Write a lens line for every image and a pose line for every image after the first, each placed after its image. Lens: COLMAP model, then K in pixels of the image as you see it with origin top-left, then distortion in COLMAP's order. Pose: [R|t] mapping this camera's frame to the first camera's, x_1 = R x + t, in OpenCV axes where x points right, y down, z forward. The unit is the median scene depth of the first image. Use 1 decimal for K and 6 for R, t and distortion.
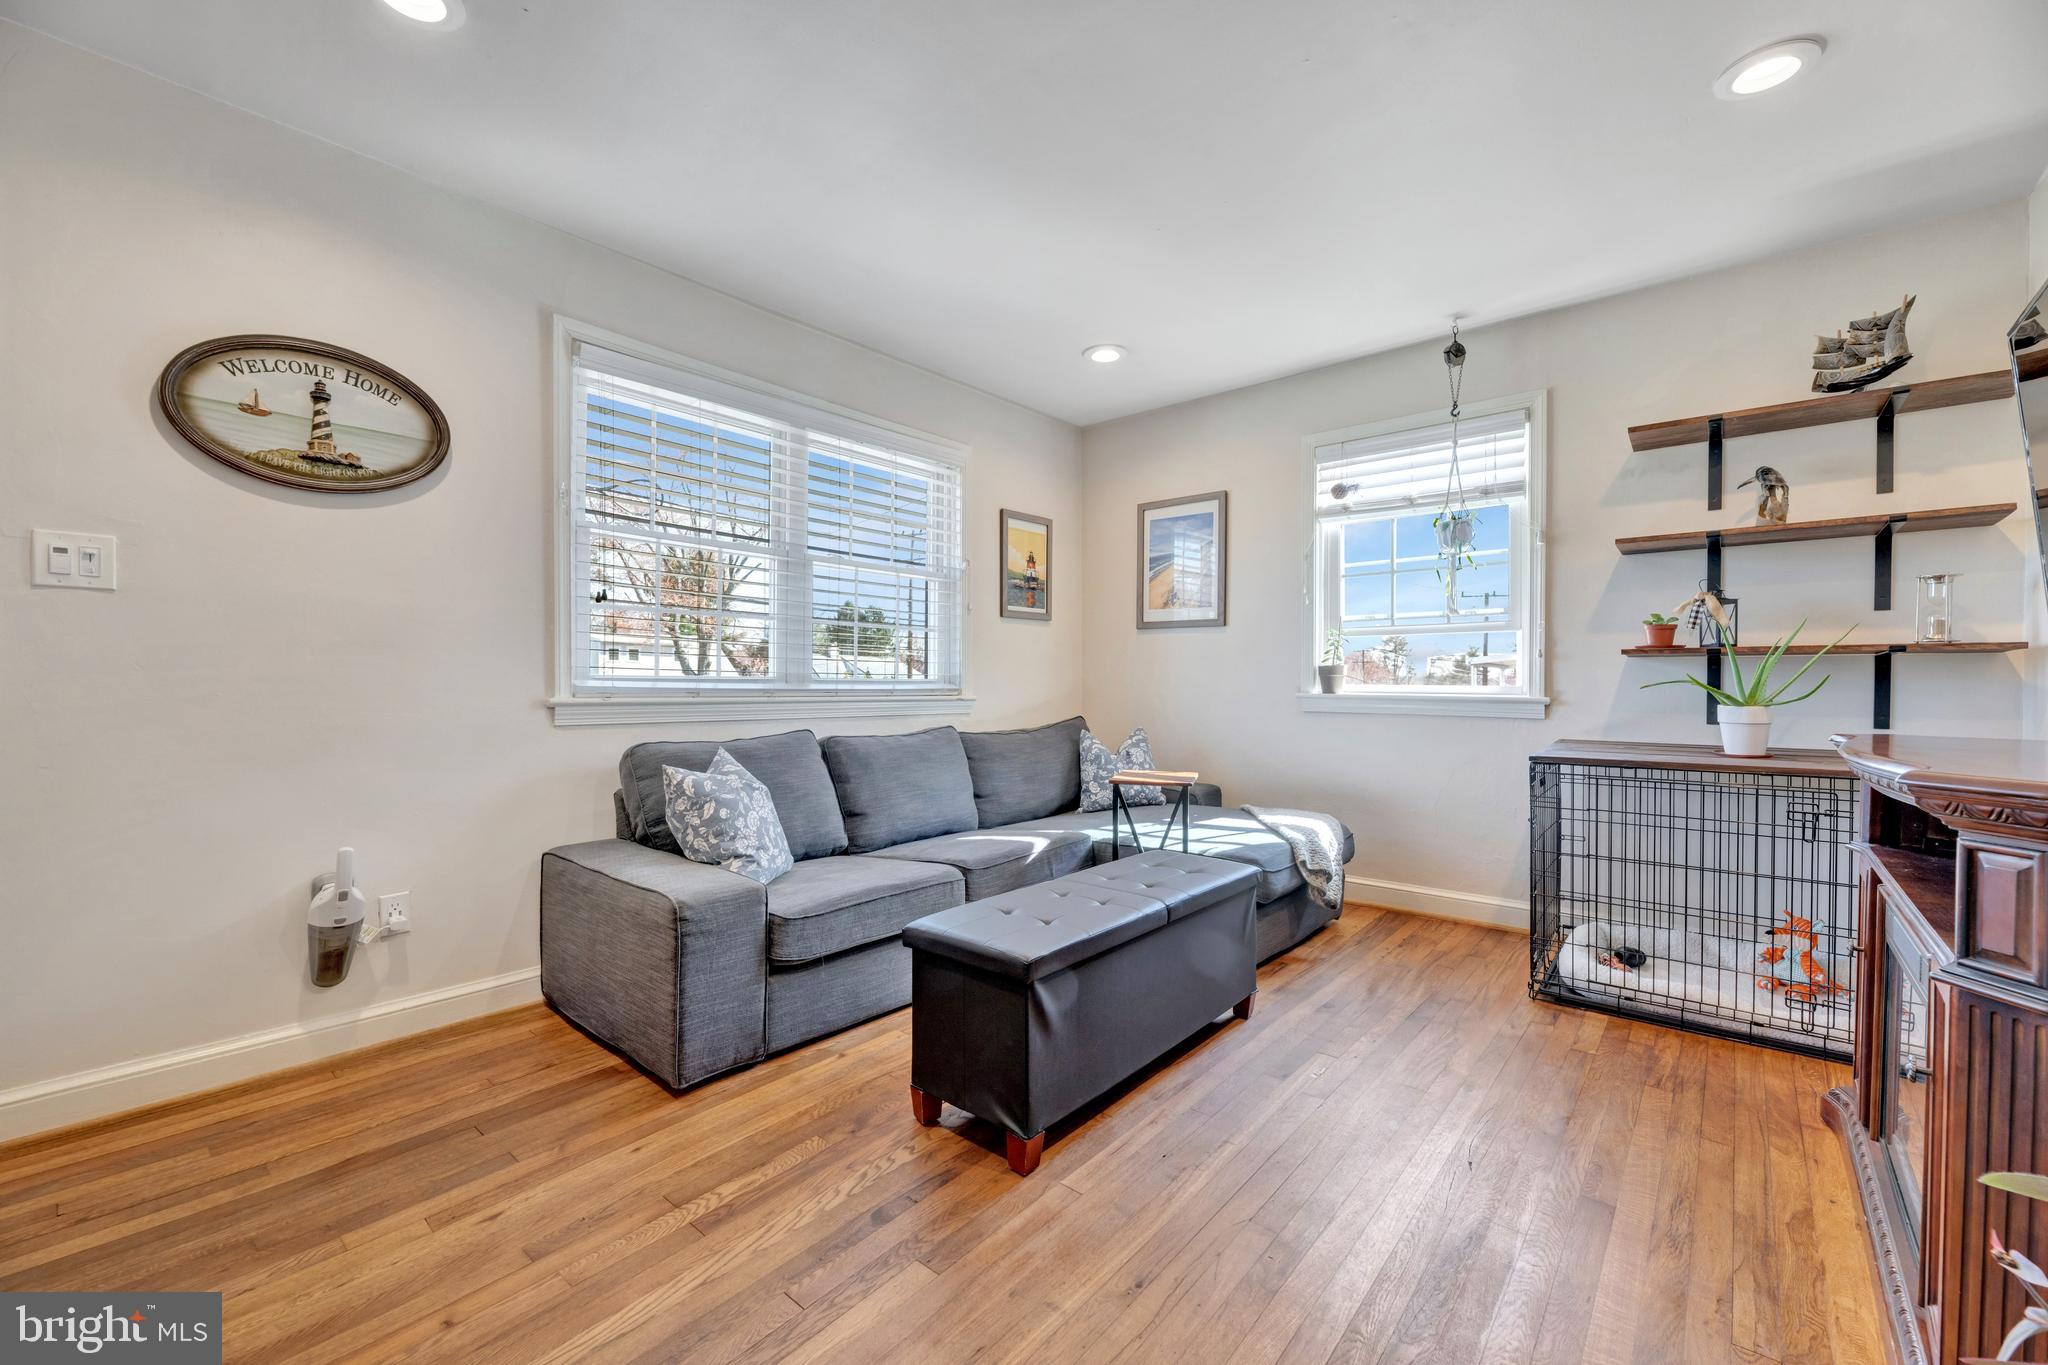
lens RADIAL K [[823.7, 0, 1025.7], [0, 823.7, 686.8], [0, 0, 1]] dist [0.001157, -0.003952]
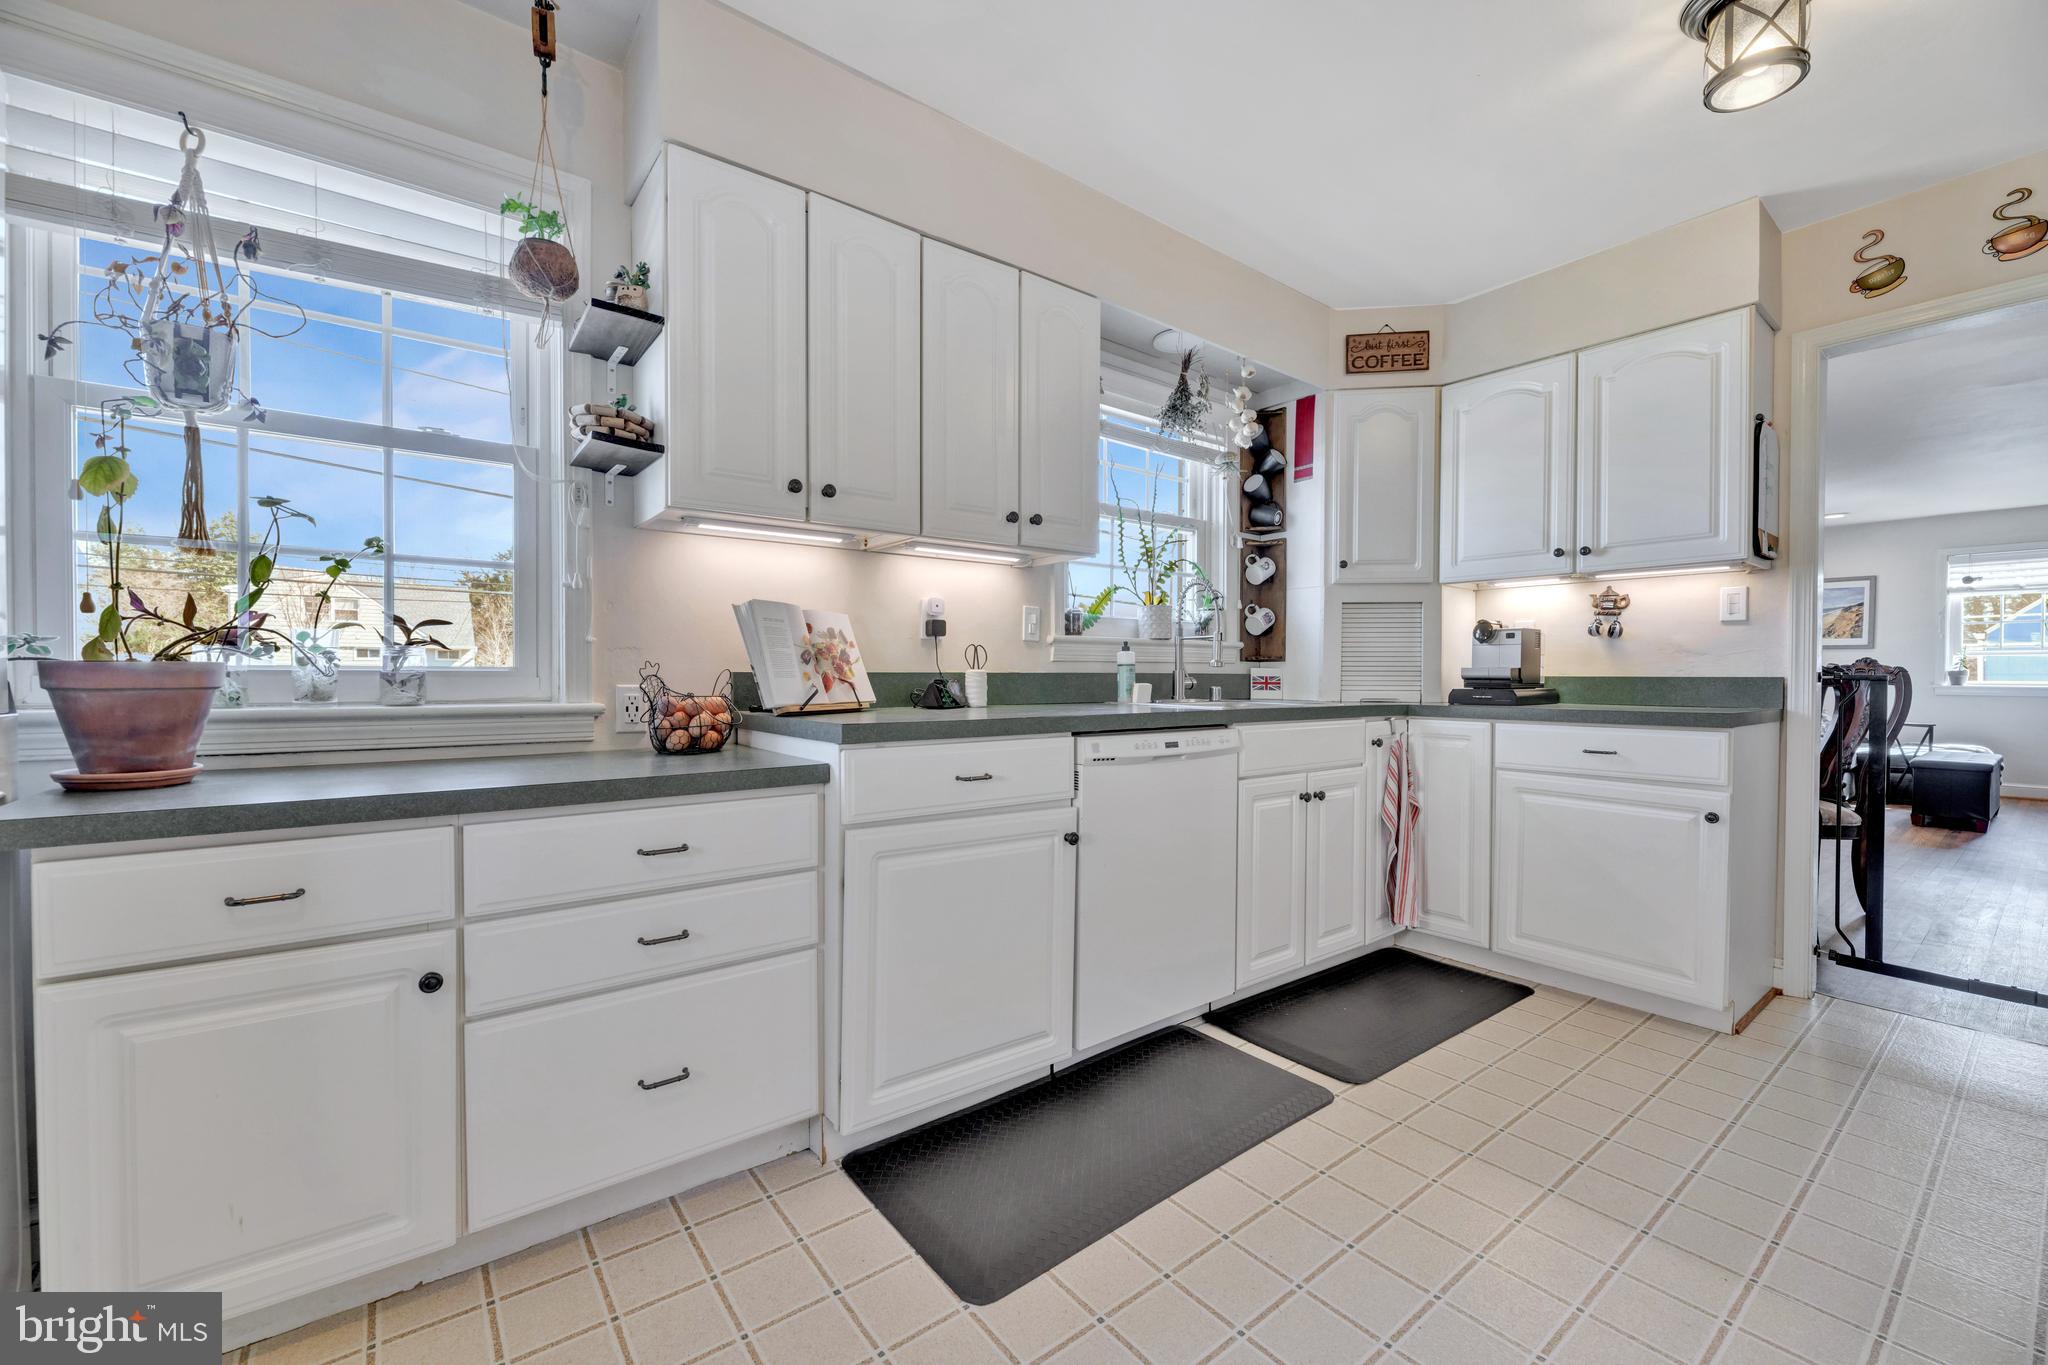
lens RADIAL K [[823.7, 0, 1015.2], [0, 823.7, 689.8], [0, 0, 1]] dist [0.001157, -0.003952]
pose [[0.977985, 0.003007, -0.208652, -1.796003], [-0.000434, 0.999923, 0.012378, -0.005866], [0.208673, -0.012015, 0.977912, -1.719921]]
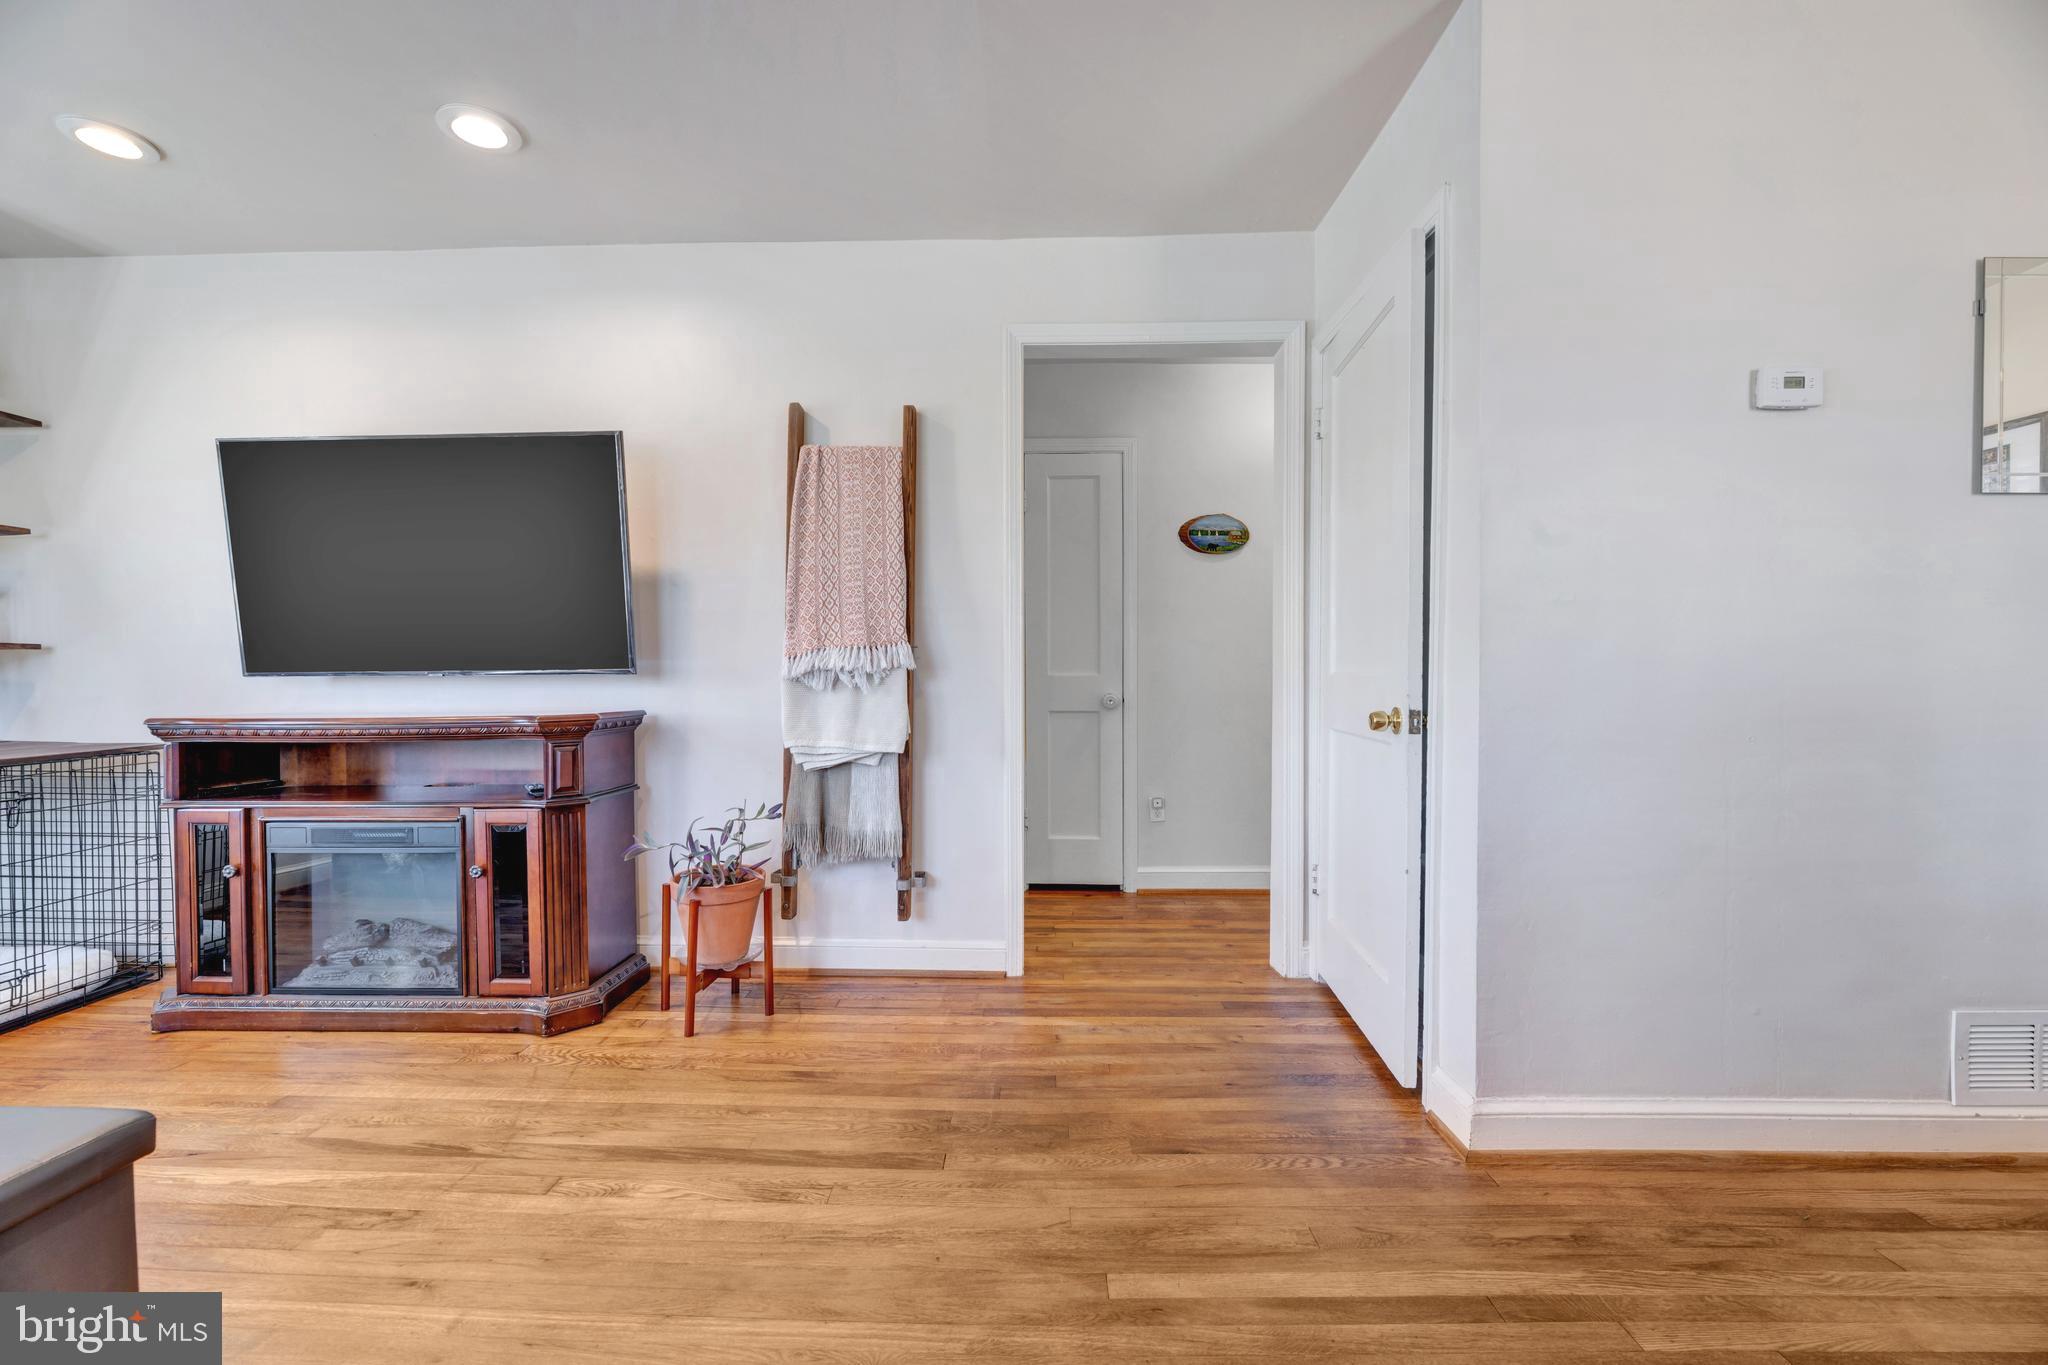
lens RADIAL K [[823.7, 0, 1027.6], [0, 823.7, 688.6], [0, 0, 1]] dist [0.001157, -0.003952]
pose [[-0.635142, -0.011915, 0.772303, -0.528178], [0.006693, 0.999759, 0.020929, -0.003724], [-0.772366, 0.018461, -0.634909, 0.503496]]
